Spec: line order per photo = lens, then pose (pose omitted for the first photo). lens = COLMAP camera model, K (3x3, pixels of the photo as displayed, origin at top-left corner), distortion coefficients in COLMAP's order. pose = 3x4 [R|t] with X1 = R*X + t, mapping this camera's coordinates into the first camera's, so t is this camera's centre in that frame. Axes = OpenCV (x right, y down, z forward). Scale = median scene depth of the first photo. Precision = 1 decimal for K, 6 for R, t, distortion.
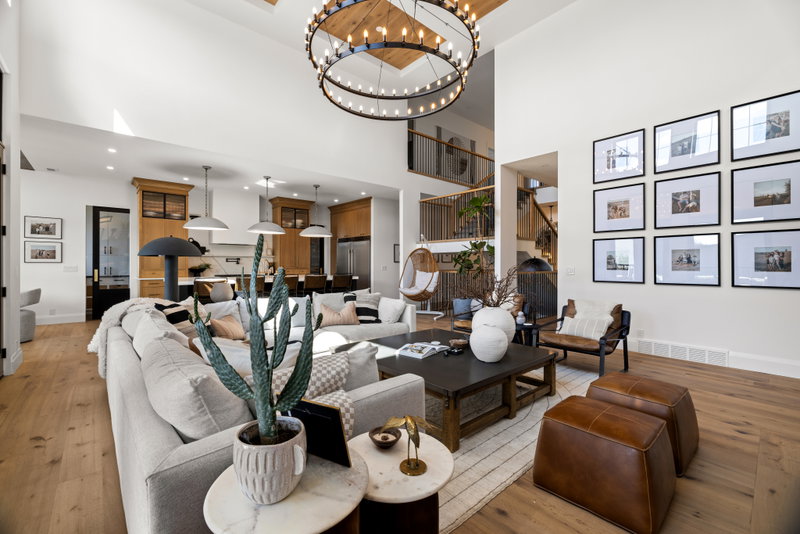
lens RADIAL K [[338.7, 0, 396.2], [0, 338.7, 262.7], [0, 0, 1]] dist [-0.000273, 0.001559]
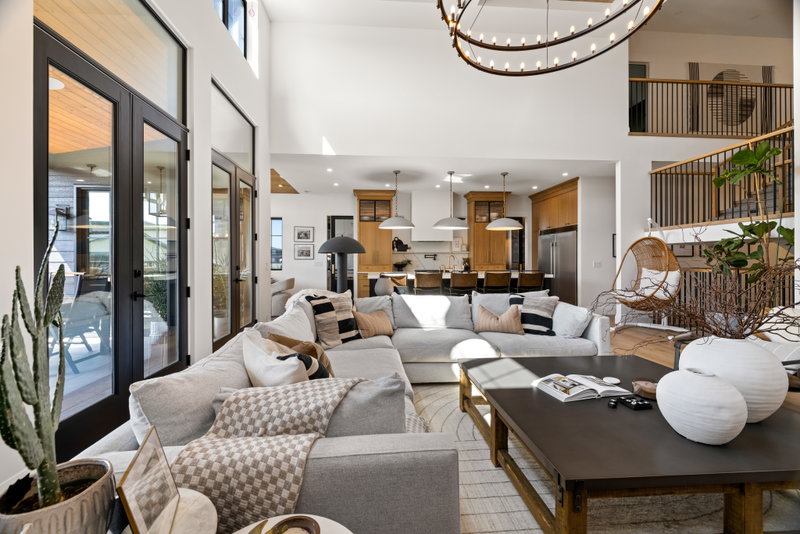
lens RADIAL K [[338.7, 0, 394.5], [0, 338.7, 259.0], [0, 0, 1]] dist [-0.000273, 0.001559]
pose [[0.797078, -0.004012, -0.603863, 0.095391], [0.004879, 0.999988, -0.000204, 0.000561], [0.603857, -0.002783, 0.797088, 0.121148]]
